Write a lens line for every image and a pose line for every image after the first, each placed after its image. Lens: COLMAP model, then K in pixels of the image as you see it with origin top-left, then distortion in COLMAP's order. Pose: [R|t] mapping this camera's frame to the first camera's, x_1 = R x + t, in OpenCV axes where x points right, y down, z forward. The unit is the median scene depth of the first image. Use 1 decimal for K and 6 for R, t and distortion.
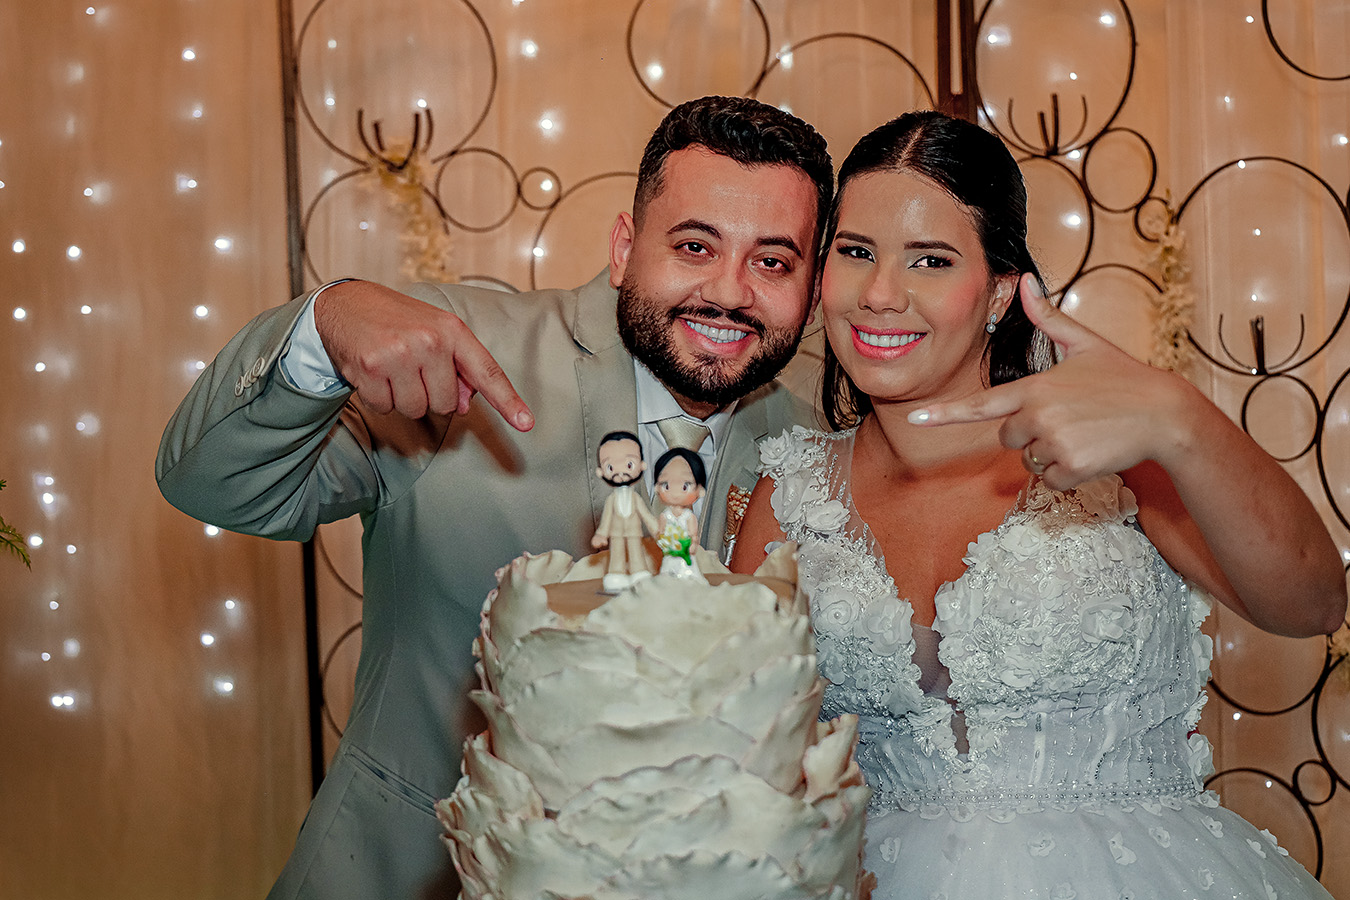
lens RADIAL K [[1988.2, 0, 675.0], [0, 1988.2, 450.0], [0, 0, 1]] dist [-0.128086, -0.011859]
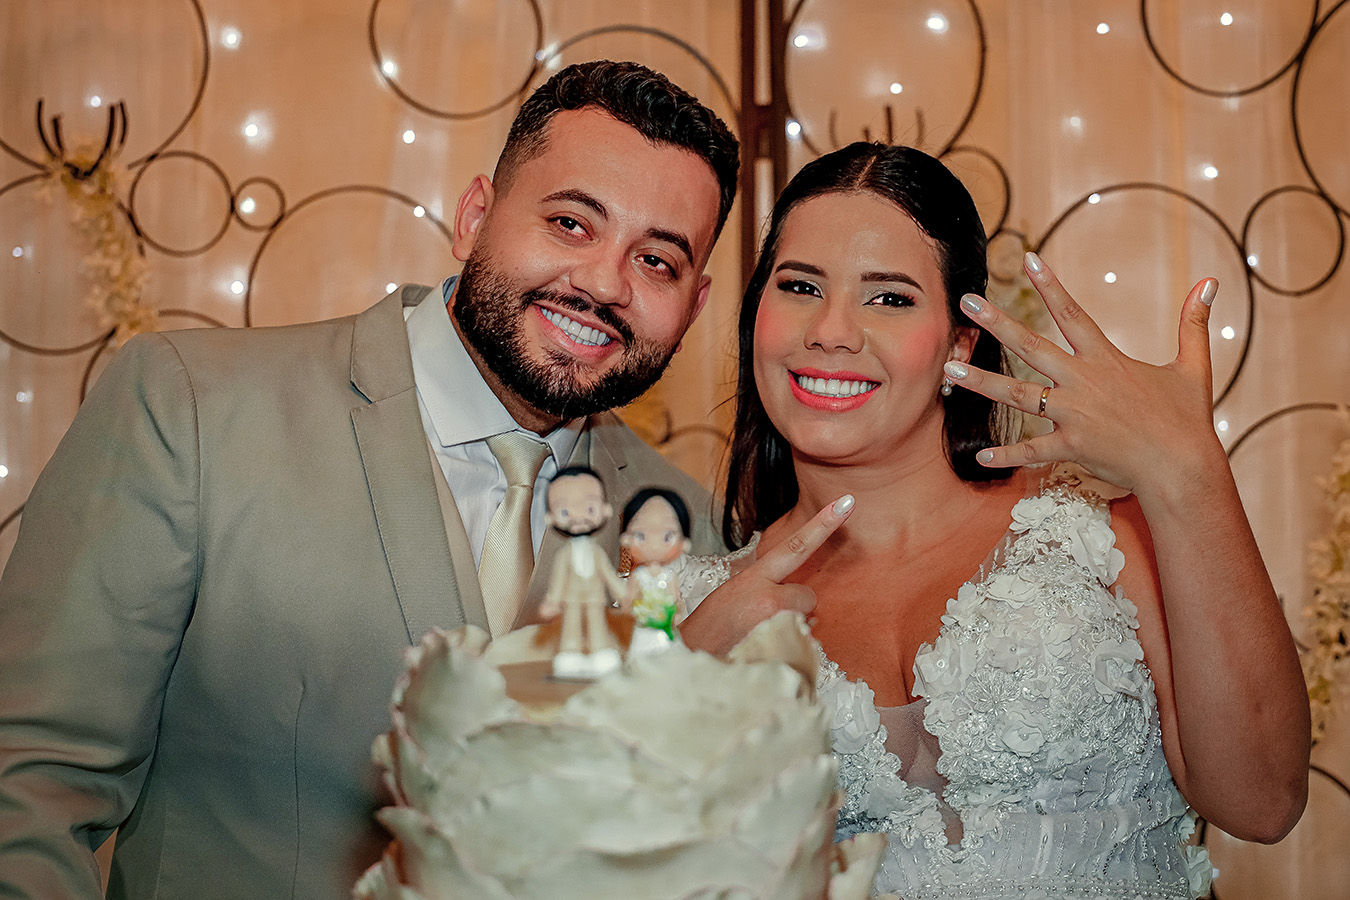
lens RADIAL K [[2349.8, 0, 656.9], [0, 2349.8, 447.5], [0, 0, 1]] dist [-0.259458, -0.033308]
pose [[0.985337, 0.010813, 0.170277, -0.072510], [-0.002364, 0.998759, -0.049745, 0.013761], [-0.170603, 0.048613, 0.984140, 0.054688]]
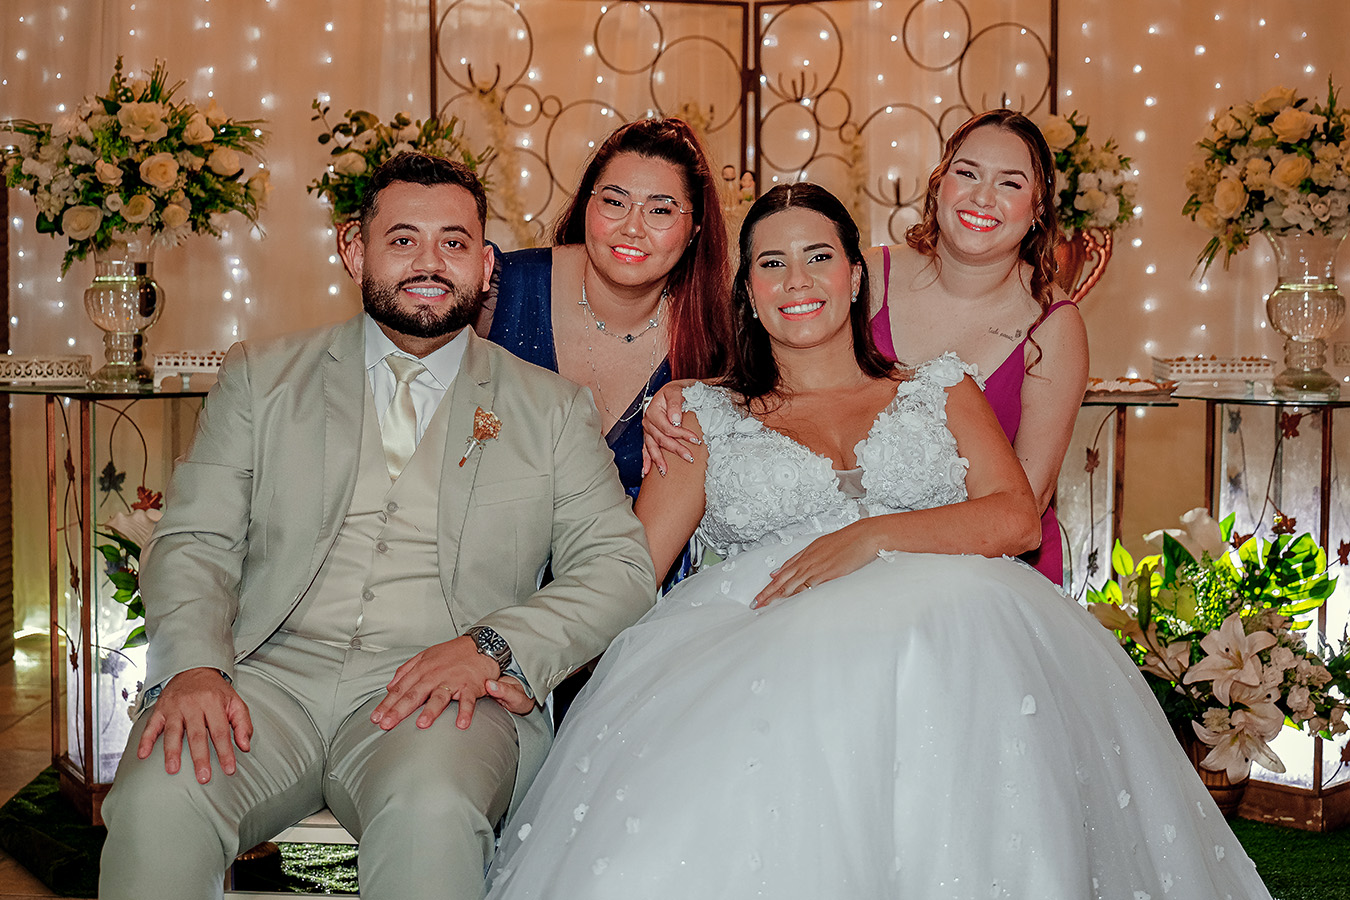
lens RADIAL K [[1988.2, 0, 675.0], [0, 1988.2, 450.0], [0, 0, 1]] dist [-0.128086, -0.011859]
pose [[0.981135, 0.014176, 0.192805, -0.346585], [-0.016032, 0.999839, 0.008065, 0.210626], [-0.192660, -0.011004, 0.981204, -1.057006]]
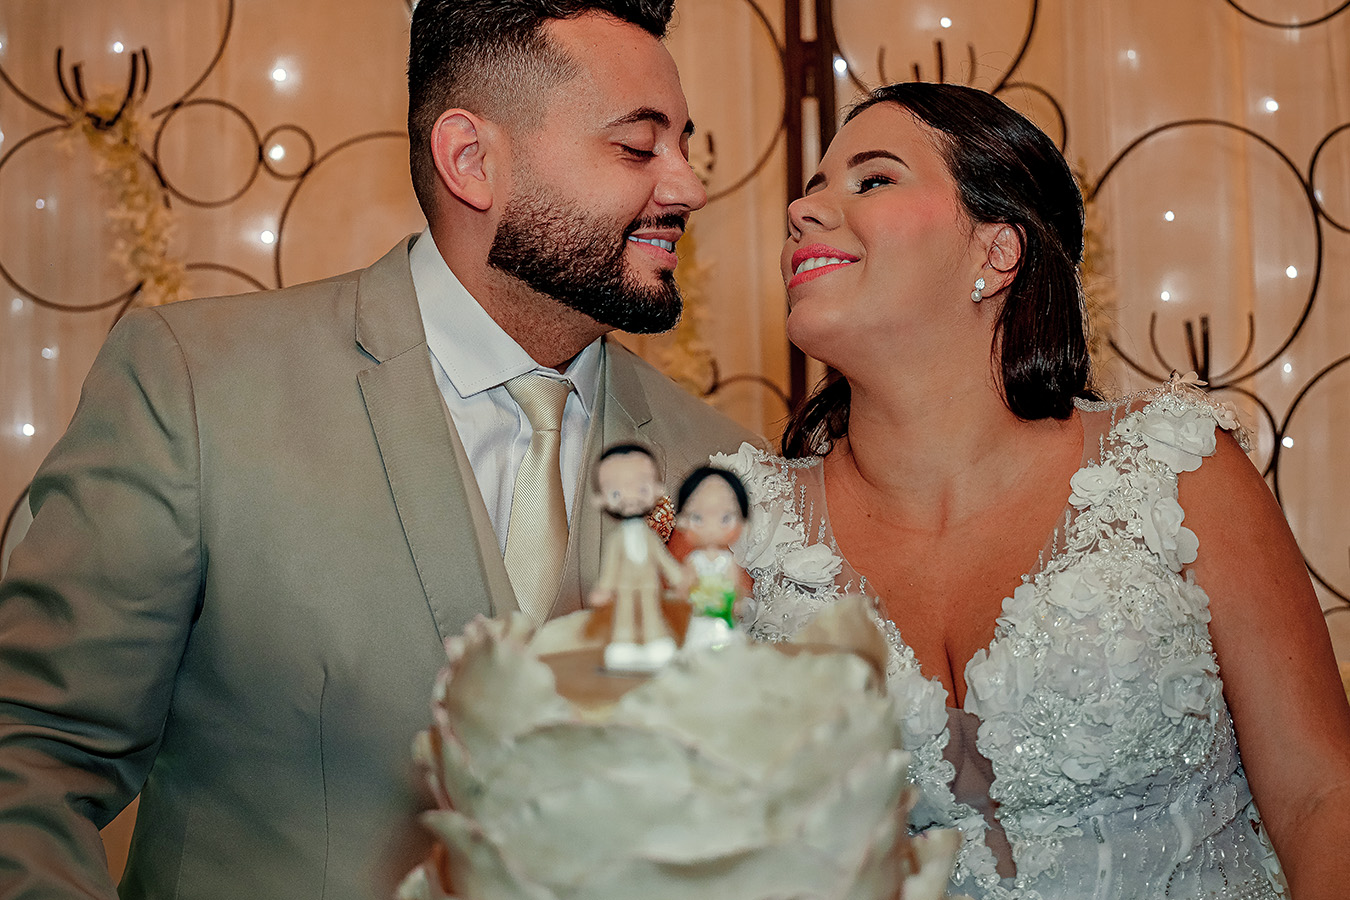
lens RADIAL K [[2376.5, 0, 651.2], [0, 2376.5, 451.4], [0, 0, 1]] dist [-0.256369, -0.060664]
pose [[0.988478, -0.005498, 0.151266, -0.071359], [0.008658, 0.999758, -0.020240, 0.005314], [-0.151118, 0.021316, 0.988286, 0.077237]]
